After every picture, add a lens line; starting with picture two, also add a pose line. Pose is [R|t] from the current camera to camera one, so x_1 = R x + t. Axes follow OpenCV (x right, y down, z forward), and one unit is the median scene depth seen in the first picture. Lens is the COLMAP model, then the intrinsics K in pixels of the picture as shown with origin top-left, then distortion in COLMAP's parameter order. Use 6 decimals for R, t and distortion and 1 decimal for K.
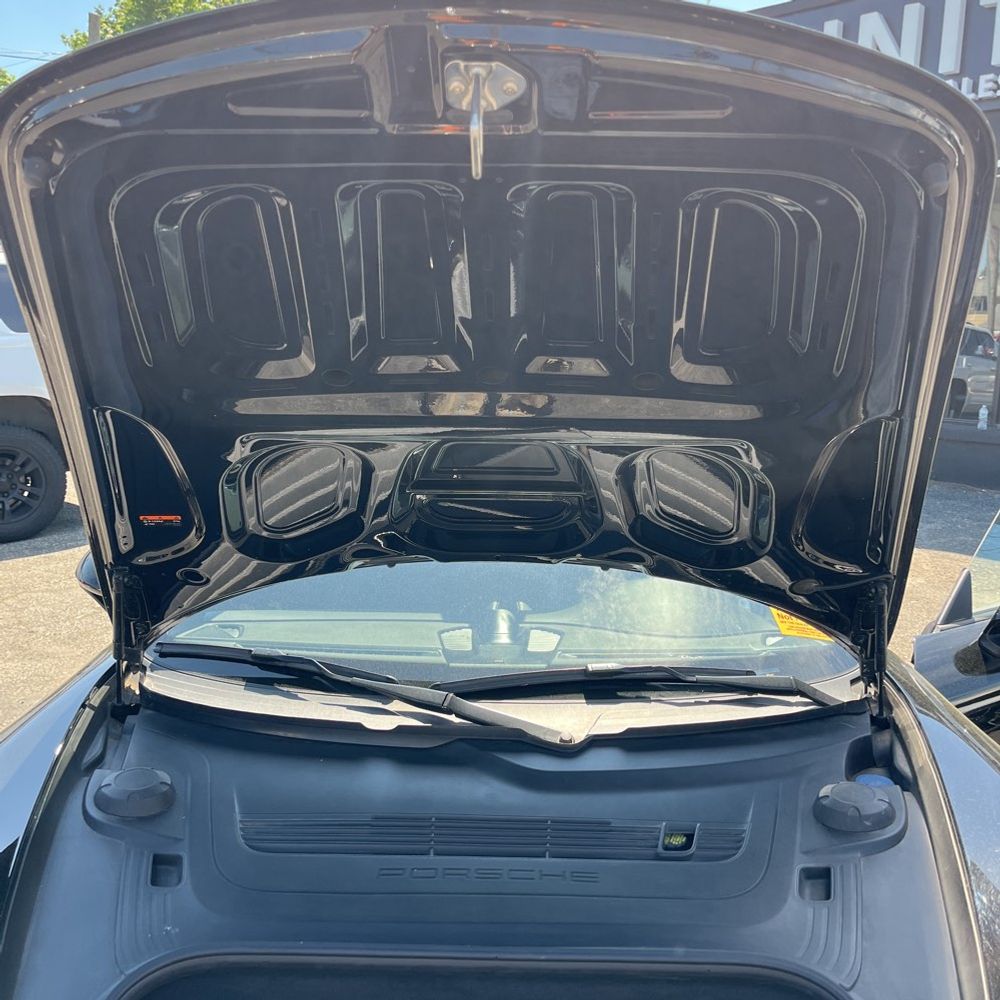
lens RADIAL K [[1010.0, 0, 501.6], [0, 1010.0, 506.3], [0, 0, 1]] dist [0.071189, -0.097429]
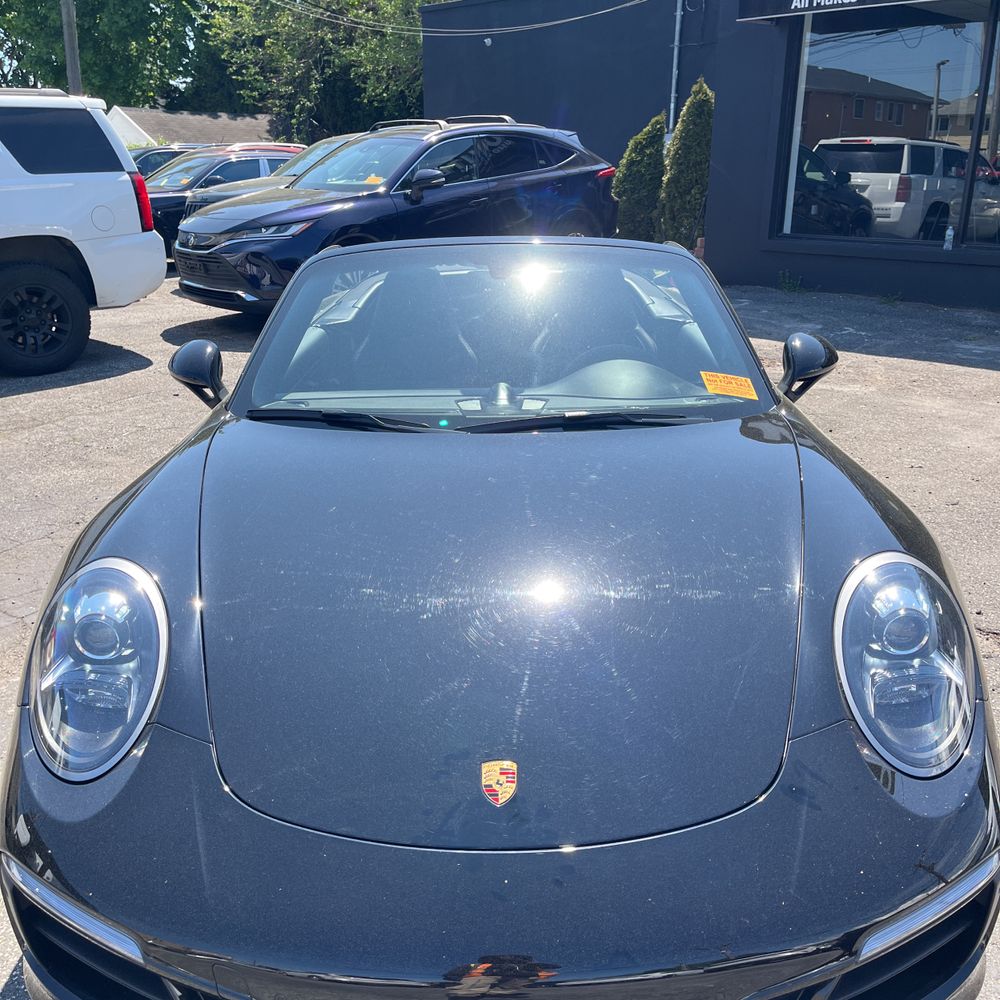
lens RADIAL K [[1010.0, 0, 501.6], [0, 1010.0, 506.3], [0, 0, 1]] dist [0.071189, -0.097429]
pose [[0.999679, -0.024316, 0.007177, -0.004214], [0.022922, 0.987817, 0.153924, 0.017855], [-0.010833, -0.153710, 0.988057, -0.106383]]
